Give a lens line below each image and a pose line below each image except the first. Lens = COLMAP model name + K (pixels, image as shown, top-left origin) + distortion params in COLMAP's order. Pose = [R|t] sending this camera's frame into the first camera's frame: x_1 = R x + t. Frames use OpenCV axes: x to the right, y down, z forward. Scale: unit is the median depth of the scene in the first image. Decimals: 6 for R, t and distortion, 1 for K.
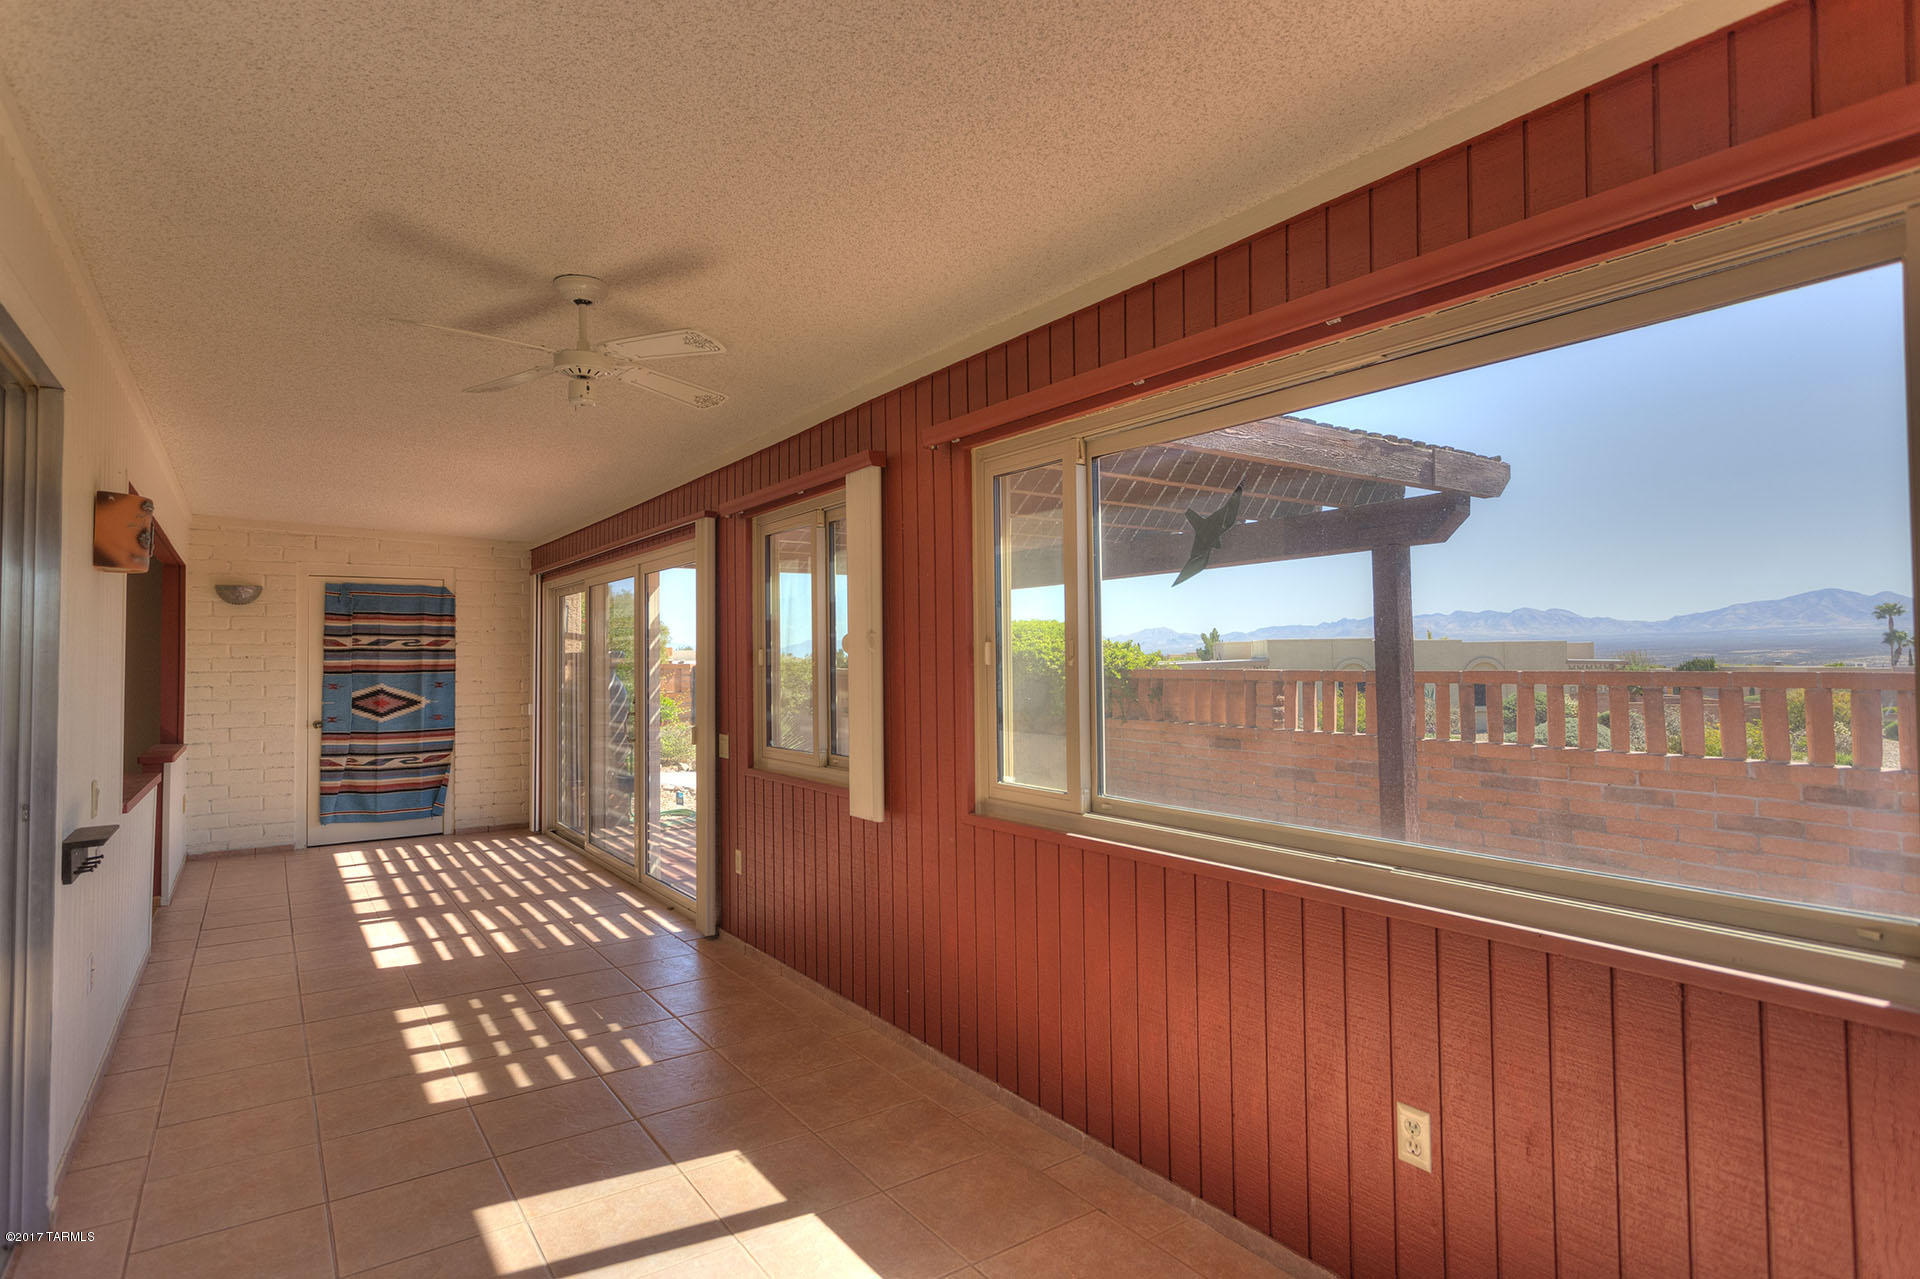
lens RADIAL K [[998.7, 0, 960.0], [0, 998.7, 639.5], [0, 0, 1]] dist [0.001727, 0.000964]
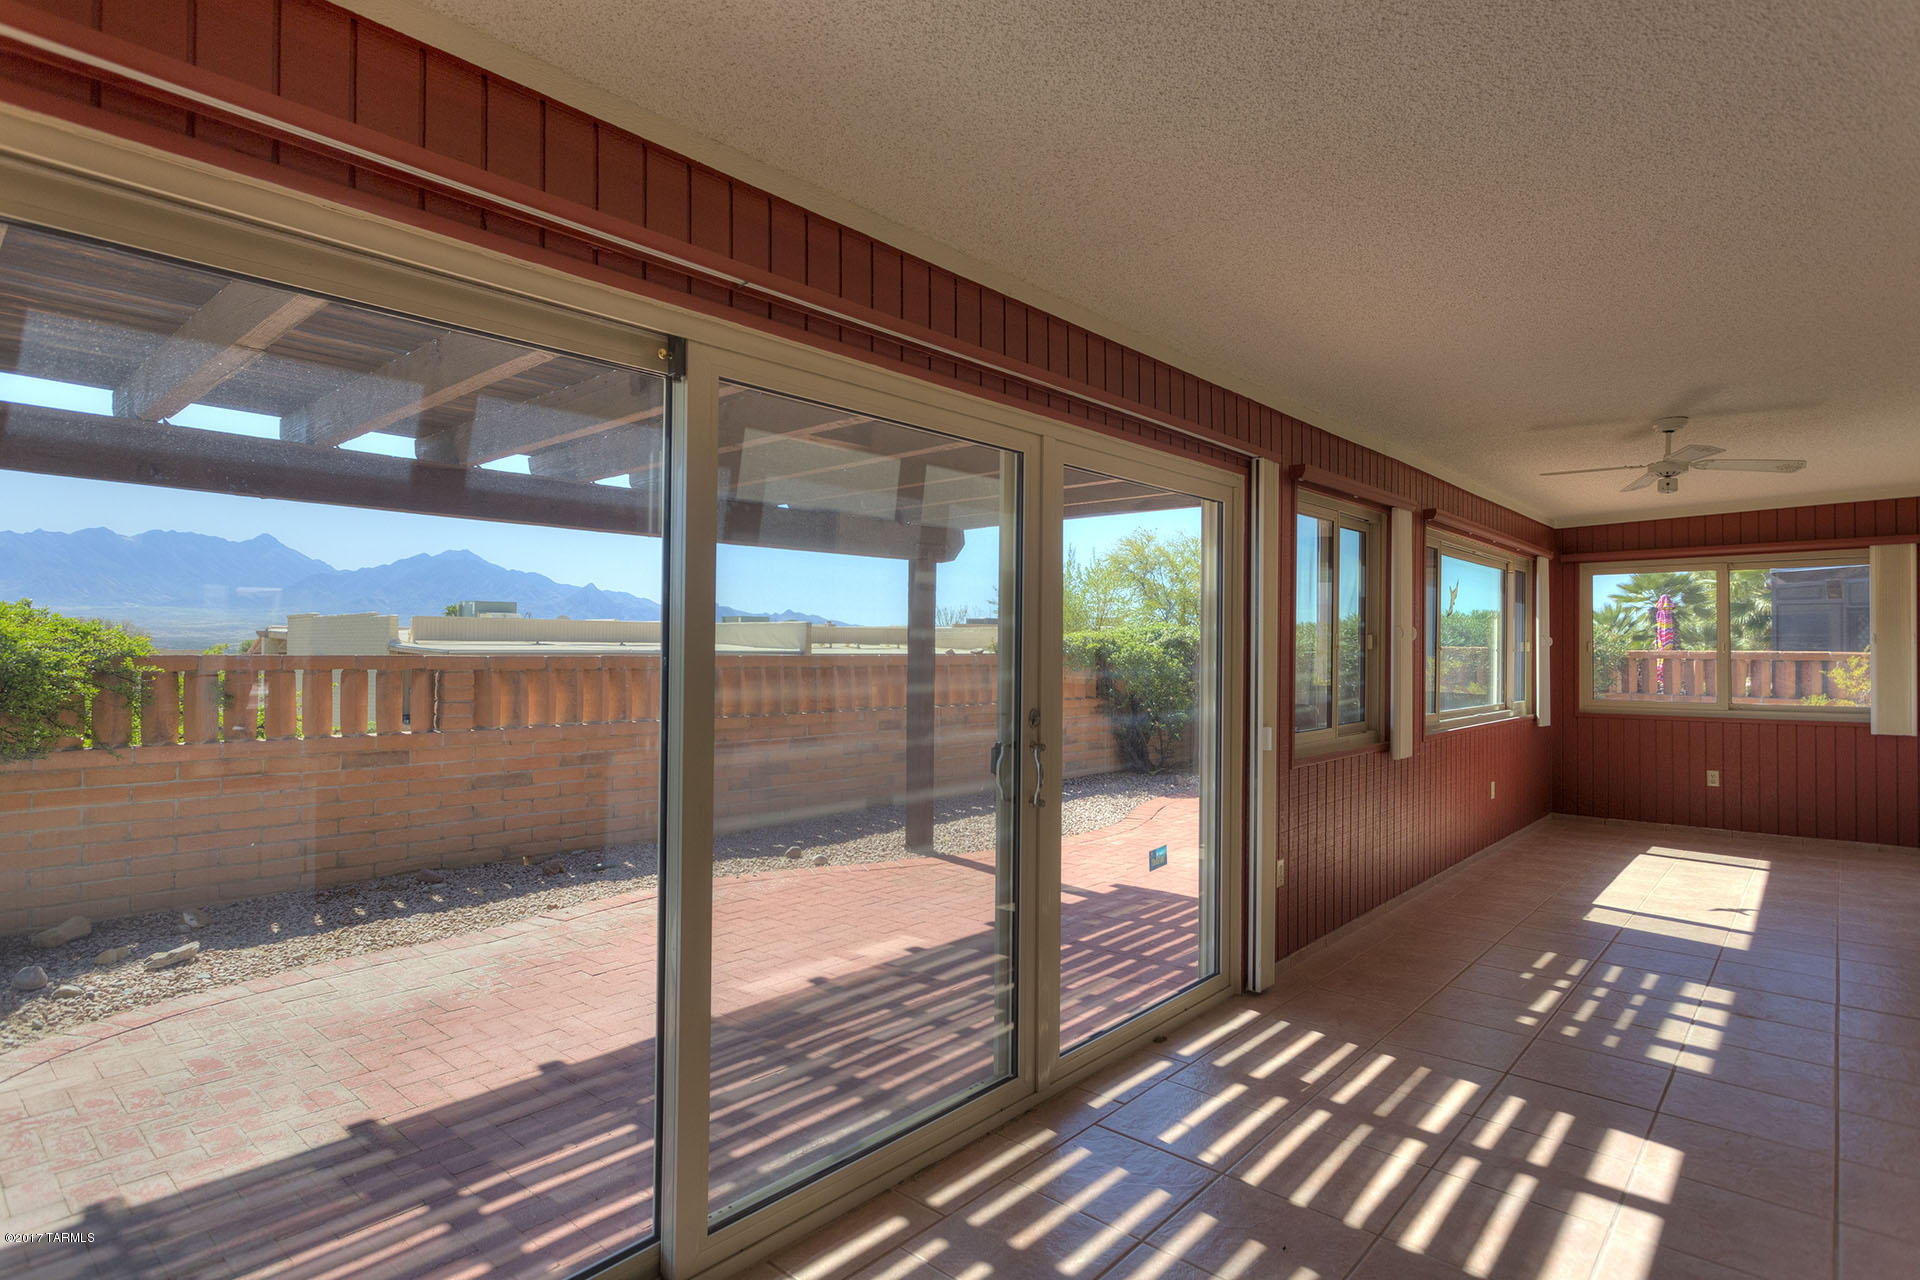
lens RADIAL K [[998.7, 0, 960.0], [0, 998.7, 640.0], [0, 0, 1]] dist [0.001727, 0.000964]
pose [[-0.234843, 0.014149, 0.971930, -1.164714], [-0.025503, 0.999460, -0.020712, 0.052160], [-0.971699, -0.029651, -0.234355, 1.715066]]
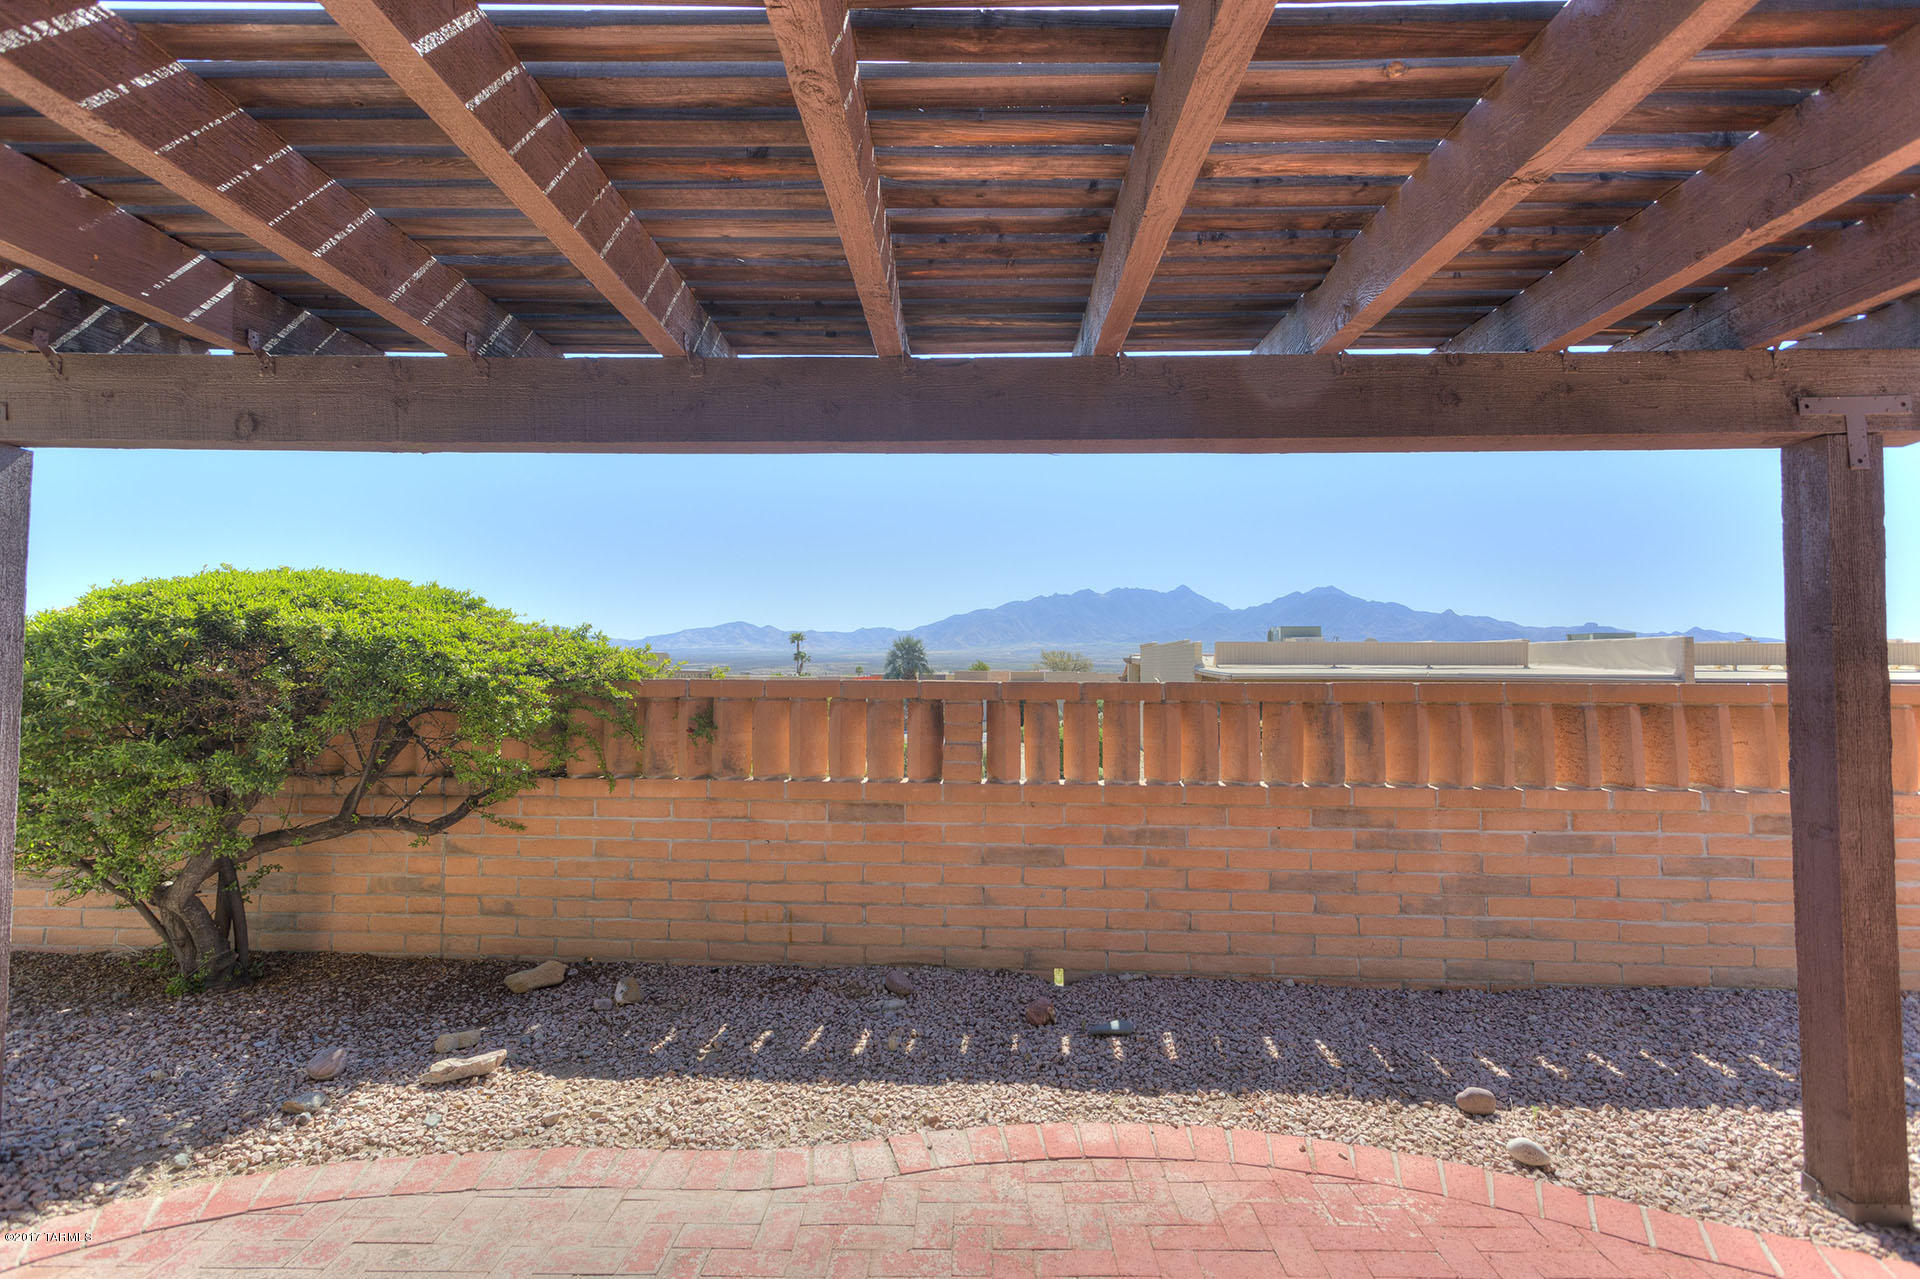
lens RADIAL K [[908.2, 0, 960.0], [0, 908.2, 639.5], [0, 0, 1]] dist [0.004112, 0.000646]
pose [[0.578171, 0.035716, 0.815134, -0.270086], [-0.025576, 0.999344, -0.025646, 0.042733], [-0.815515, -0.006020, 0.578705, 1.487788]]
